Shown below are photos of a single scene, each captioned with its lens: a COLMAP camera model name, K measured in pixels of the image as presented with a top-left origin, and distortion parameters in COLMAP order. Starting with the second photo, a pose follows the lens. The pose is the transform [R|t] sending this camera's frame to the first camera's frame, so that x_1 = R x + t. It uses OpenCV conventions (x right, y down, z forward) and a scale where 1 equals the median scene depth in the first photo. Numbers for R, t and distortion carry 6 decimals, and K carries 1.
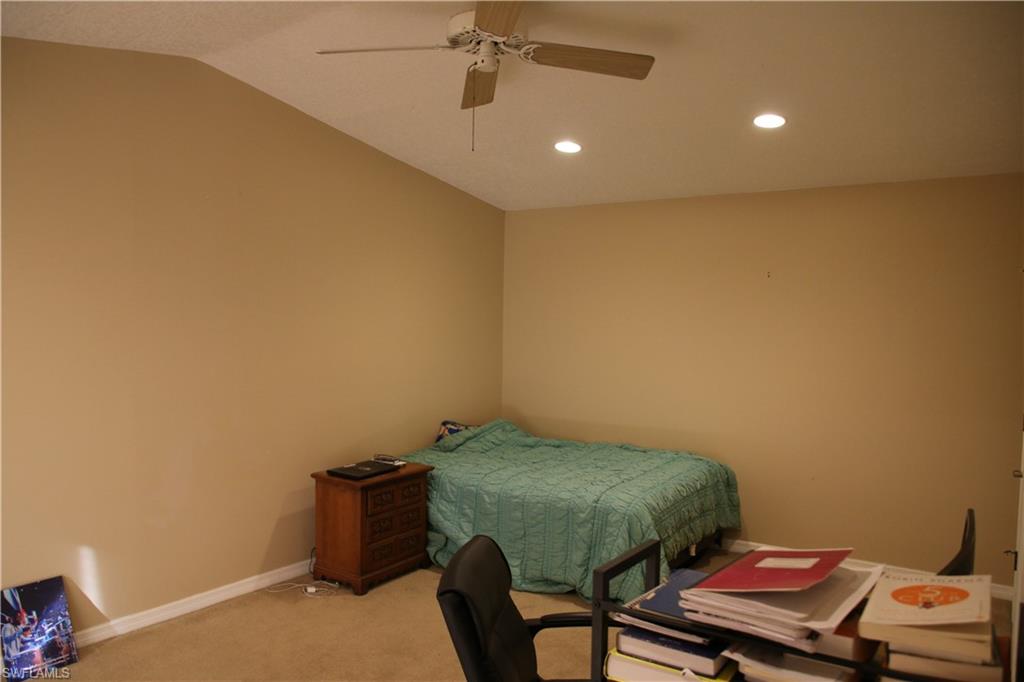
lens RADIAL K [[767.8, 0, 512.8], [0, 767.8, 333.2], [0, 0, 1]] dist [-0.056797, 0.001665]
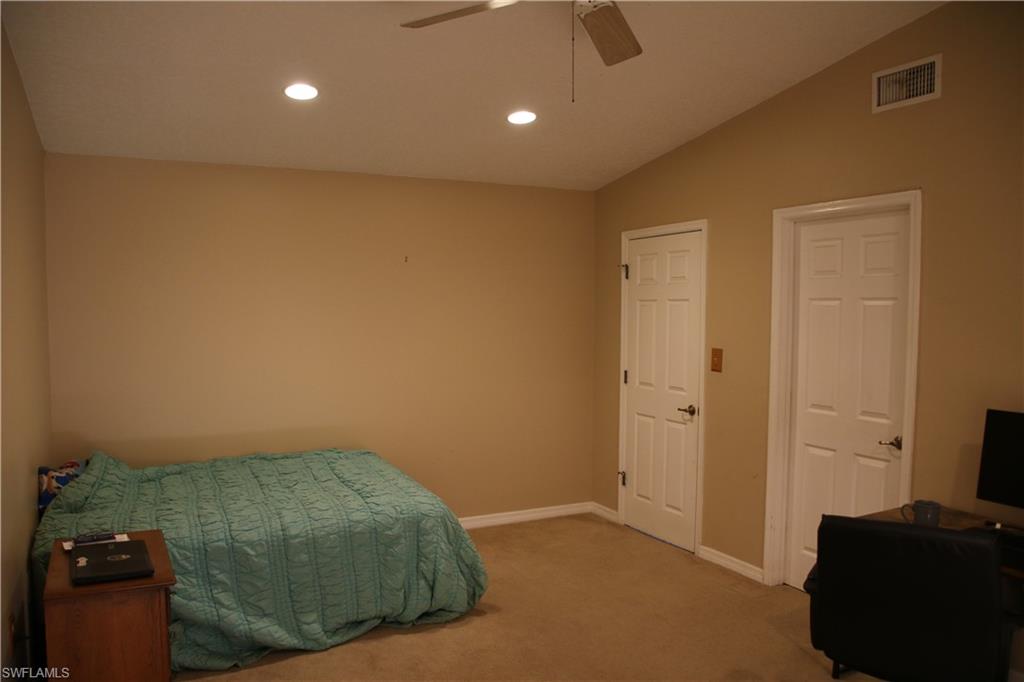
lens RADIAL K [[767.8, 0, 511.8], [0, 767.8, 348.7], [0, 0, 1]] dist [-0.056797, 0.001665]
pose [[0.473193, -0.058093, 0.879041, -0.552134], [0.024094, 0.998304, 0.053005, -0.010115], [-0.880629, -0.003902, 0.473790, 0.442625]]
